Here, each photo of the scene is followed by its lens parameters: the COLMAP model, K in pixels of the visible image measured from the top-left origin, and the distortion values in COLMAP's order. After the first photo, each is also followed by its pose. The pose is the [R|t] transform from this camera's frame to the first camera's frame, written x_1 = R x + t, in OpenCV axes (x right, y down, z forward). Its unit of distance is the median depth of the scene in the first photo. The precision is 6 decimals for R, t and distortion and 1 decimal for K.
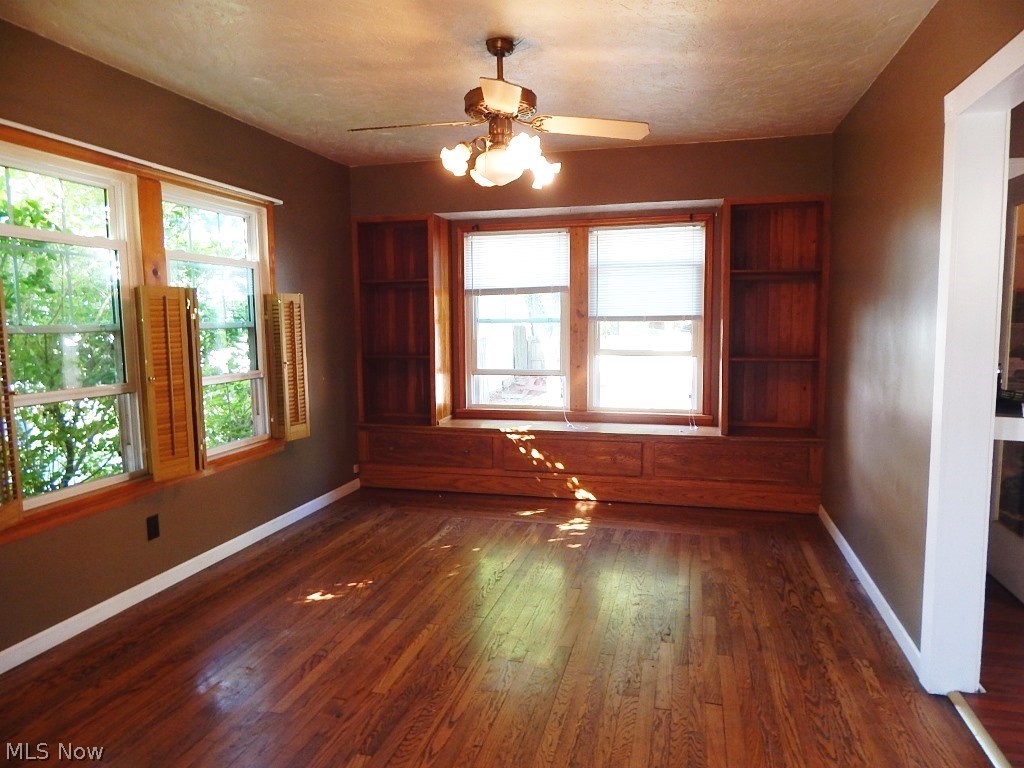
lens RADIAL K [[670.5, 0, 518.2], [0, 670.5, 381.9], [0, 0, 1]] dist [-0.002962, -0.005062]
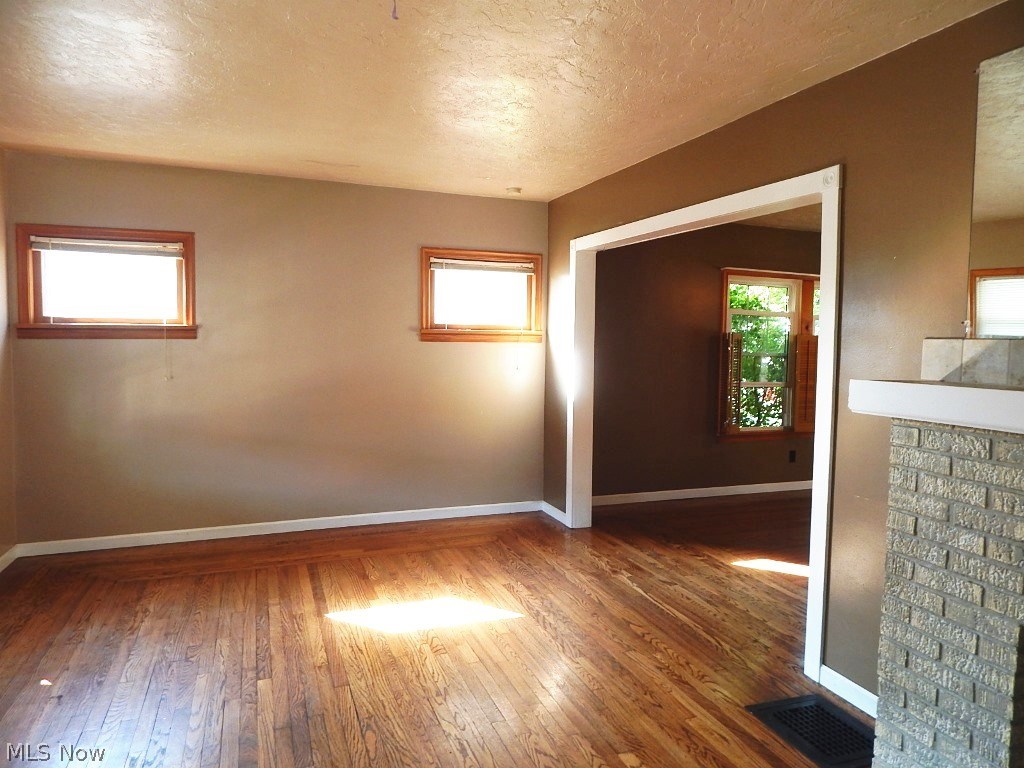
lens RADIAL K [[670.5, 0, 517.2], [0, 670.5, 377.1], [0, 0, 1]] dist [-0.002962, -0.005062]
pose [[0.587972, 0.064298, -0.806322, 0.558343], [-0.100019, 0.994965, 0.006406, 0.054328], [0.802674, 0.076881, 0.591442, -0.841909]]
